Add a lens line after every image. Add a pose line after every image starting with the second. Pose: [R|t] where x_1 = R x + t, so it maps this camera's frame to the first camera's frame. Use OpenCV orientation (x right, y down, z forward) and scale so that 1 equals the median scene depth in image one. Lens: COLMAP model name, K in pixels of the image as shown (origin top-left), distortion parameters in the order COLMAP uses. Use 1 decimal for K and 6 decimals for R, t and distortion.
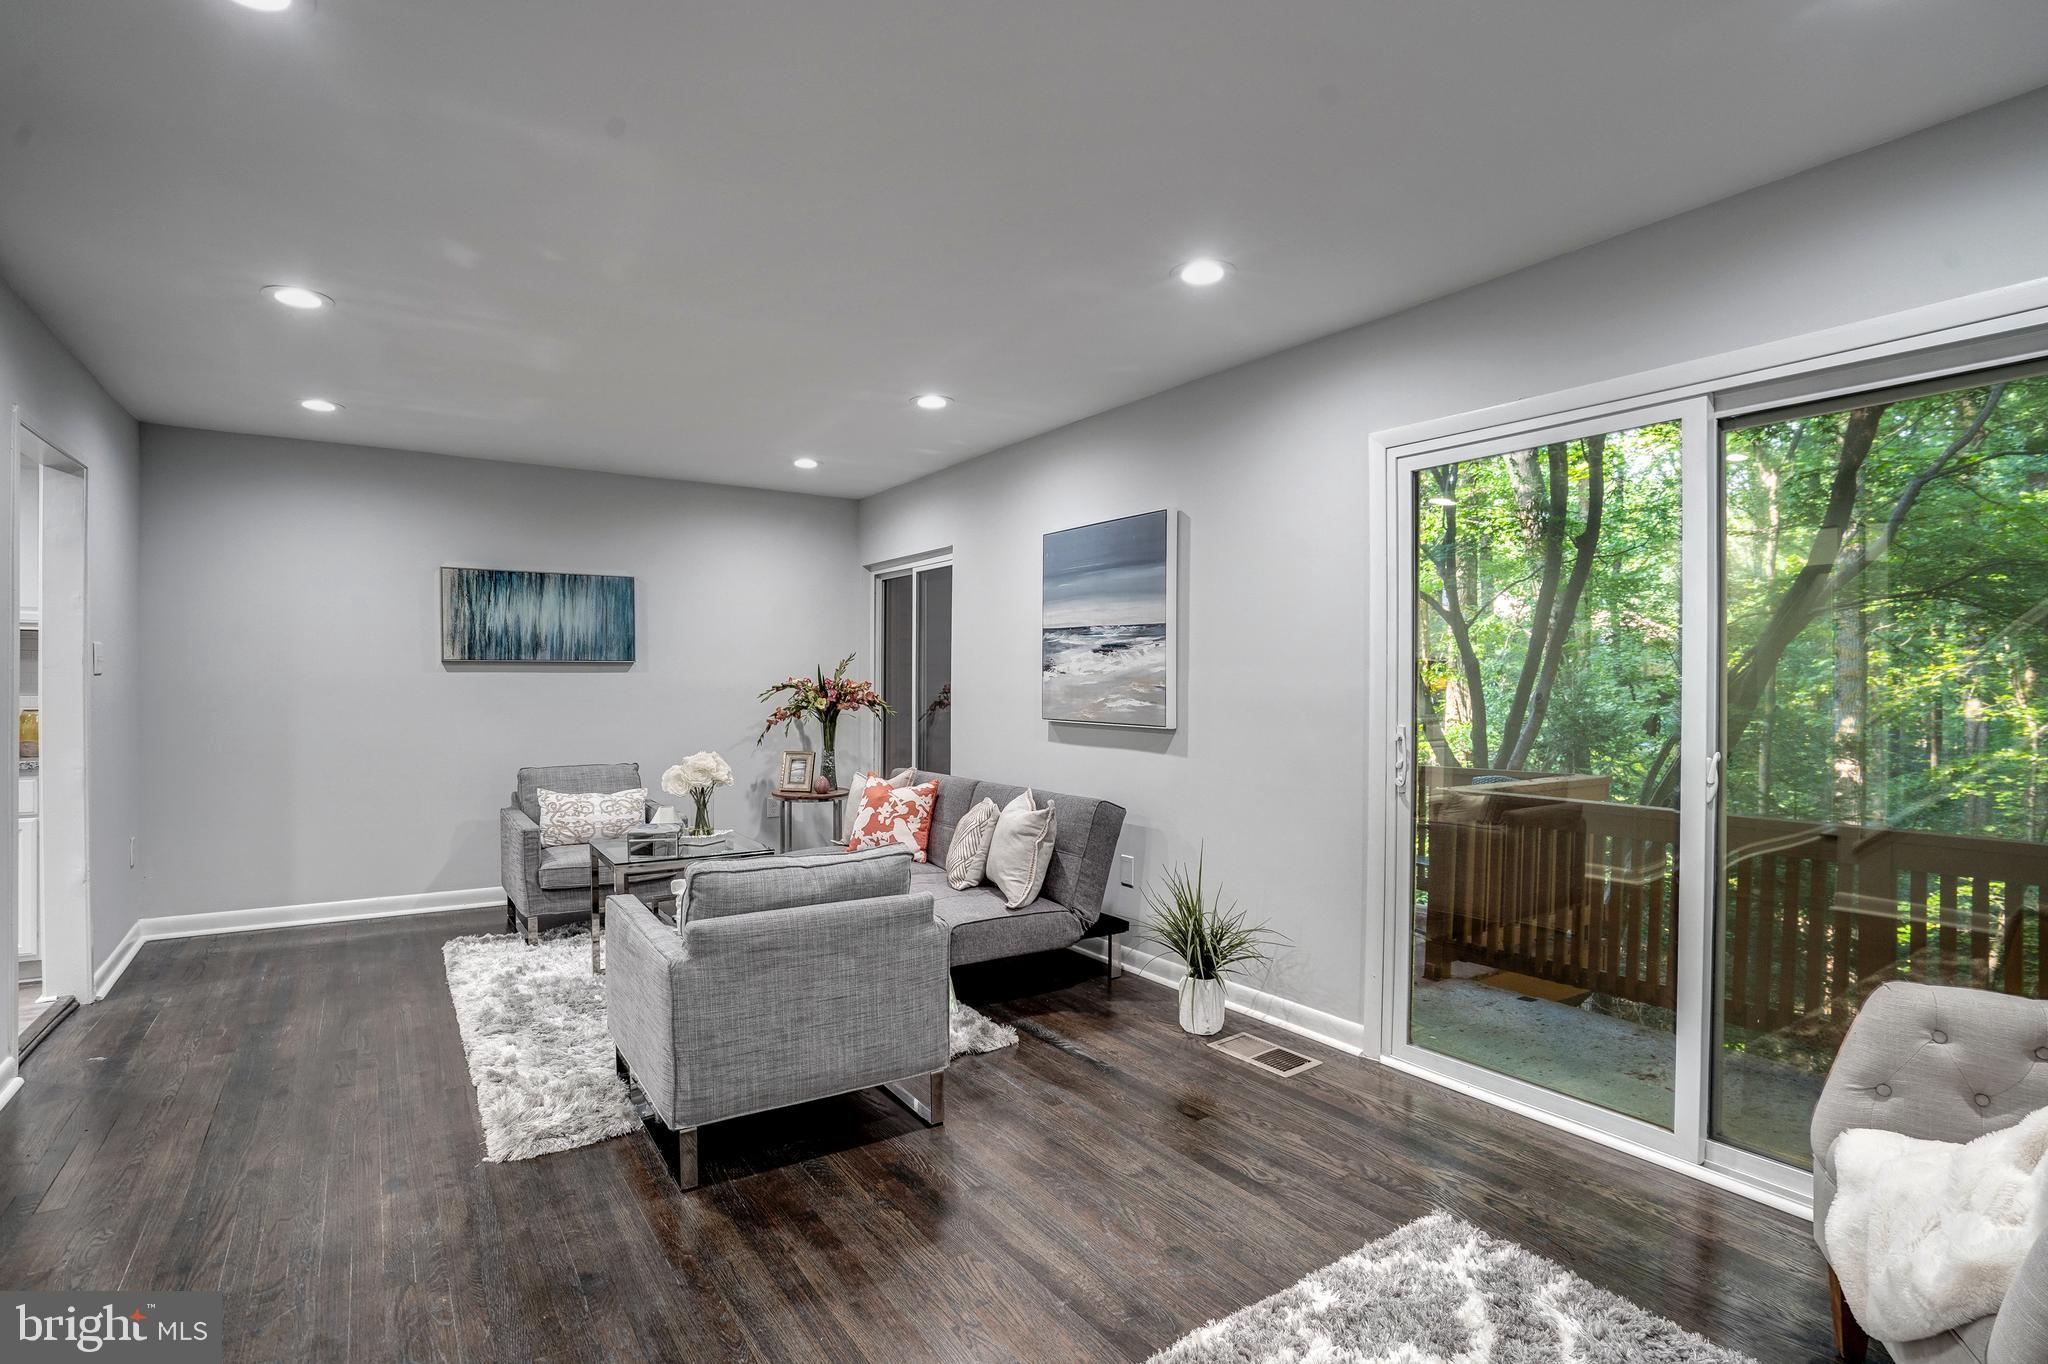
lens RADIAL K [[978.1, 0, 1024.0], [0, 978.1, 682.0], [0, 0, 1]] dist [-0.066147, 0.031327]
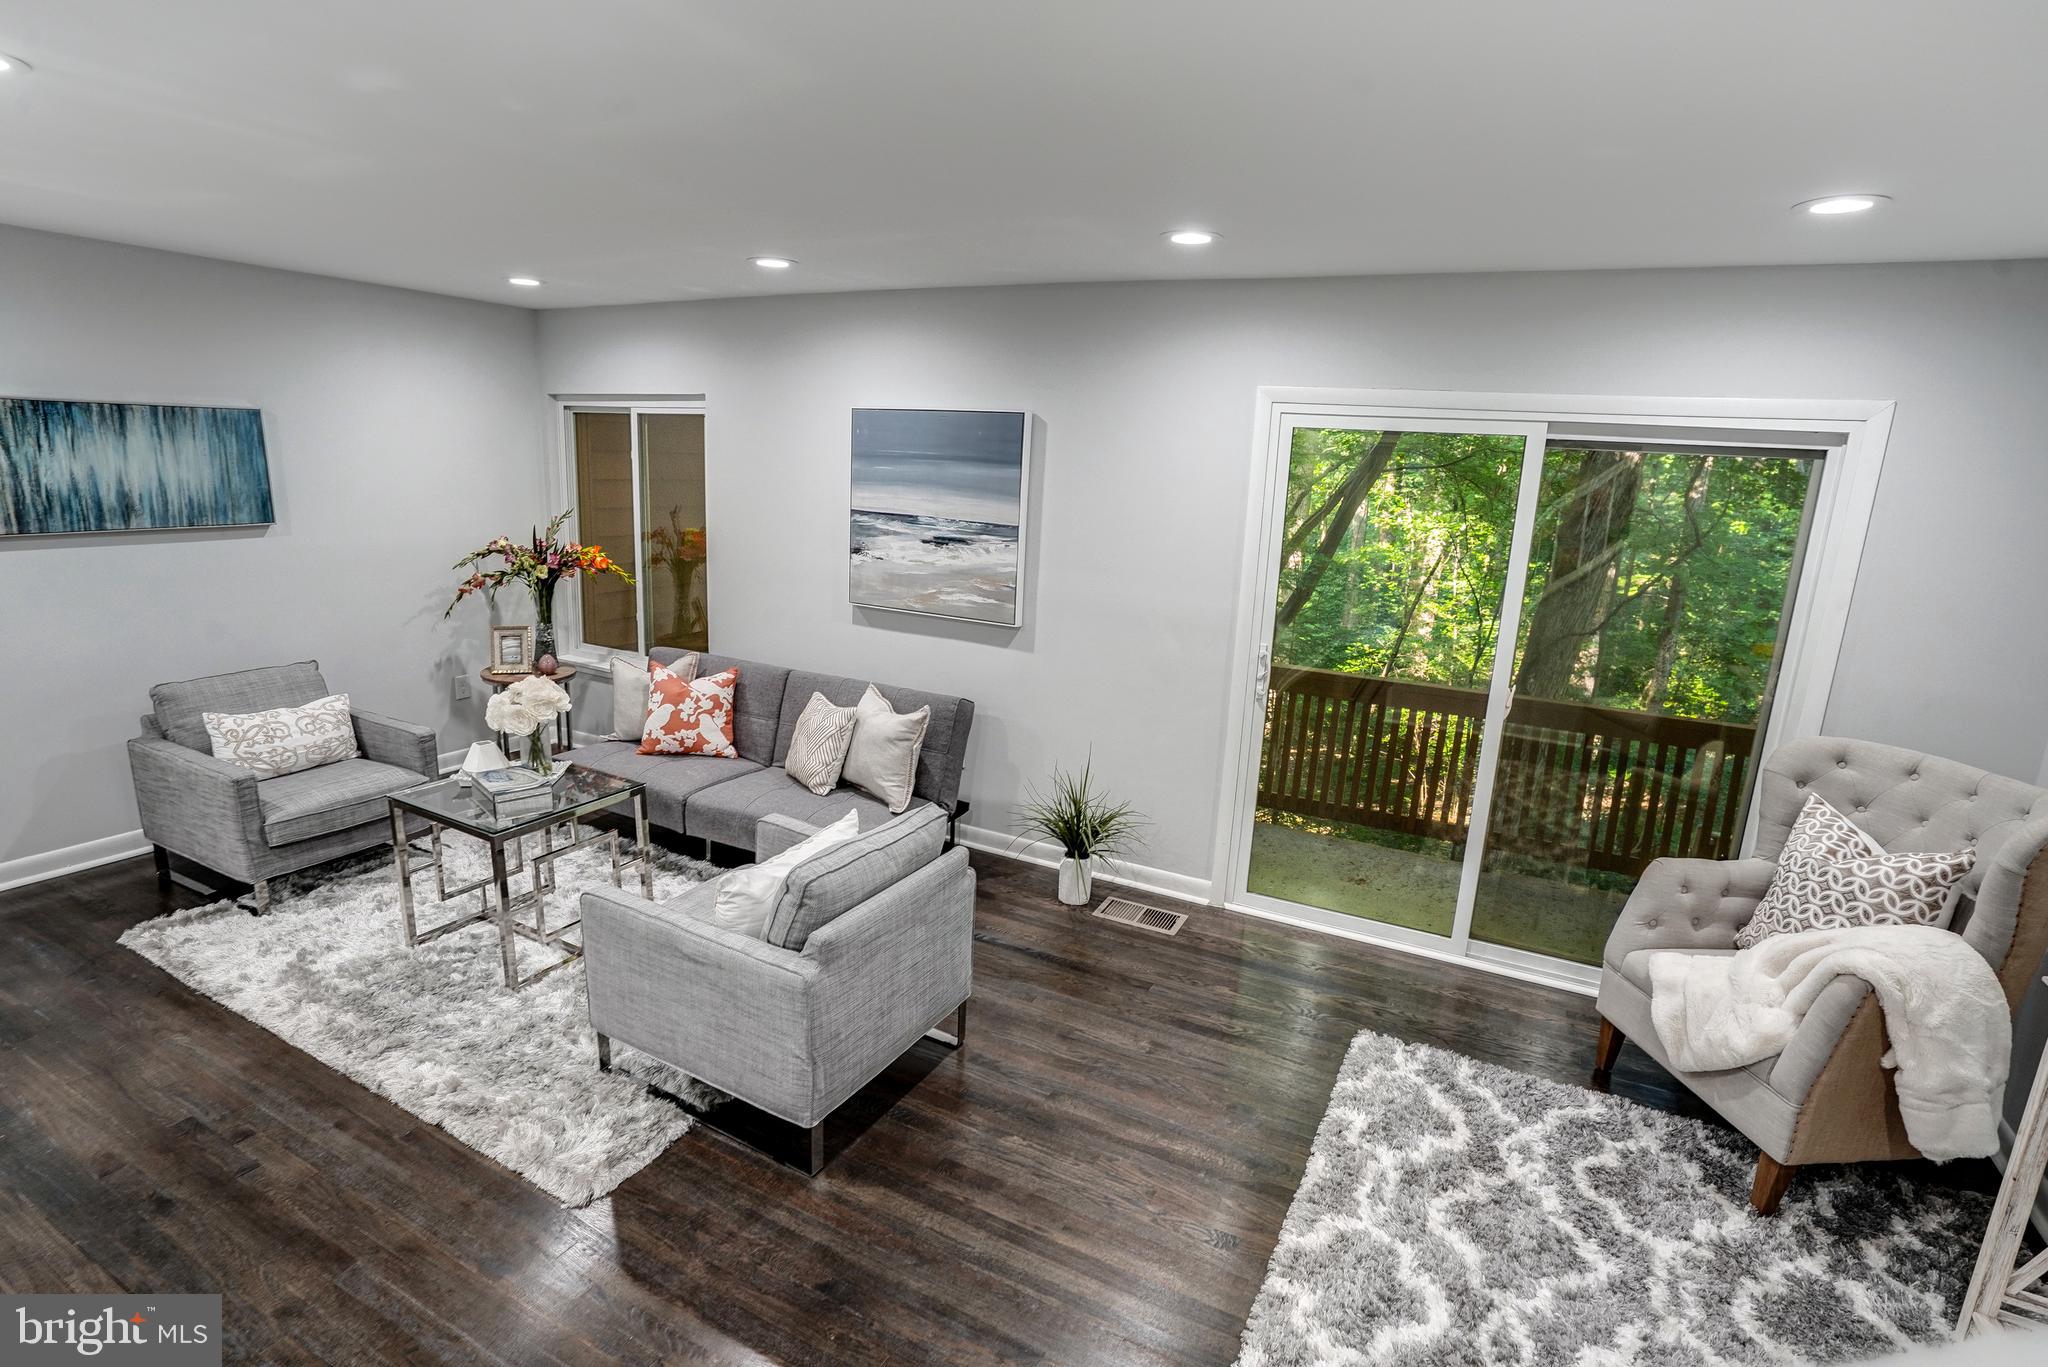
lens RADIAL K [[1001.4, 0, 1024.0], [0, 1001.4, 683.5], [0, 0, 1]] dist [-0.064437, 0.034167]
pose [[0.883223, -0.067847, 0.464020, -0.342126], [-0.040746, 0.974634, 0.220065, -0.127355], [-0.467180, -0.213273, 0.858054, 0.053963]]
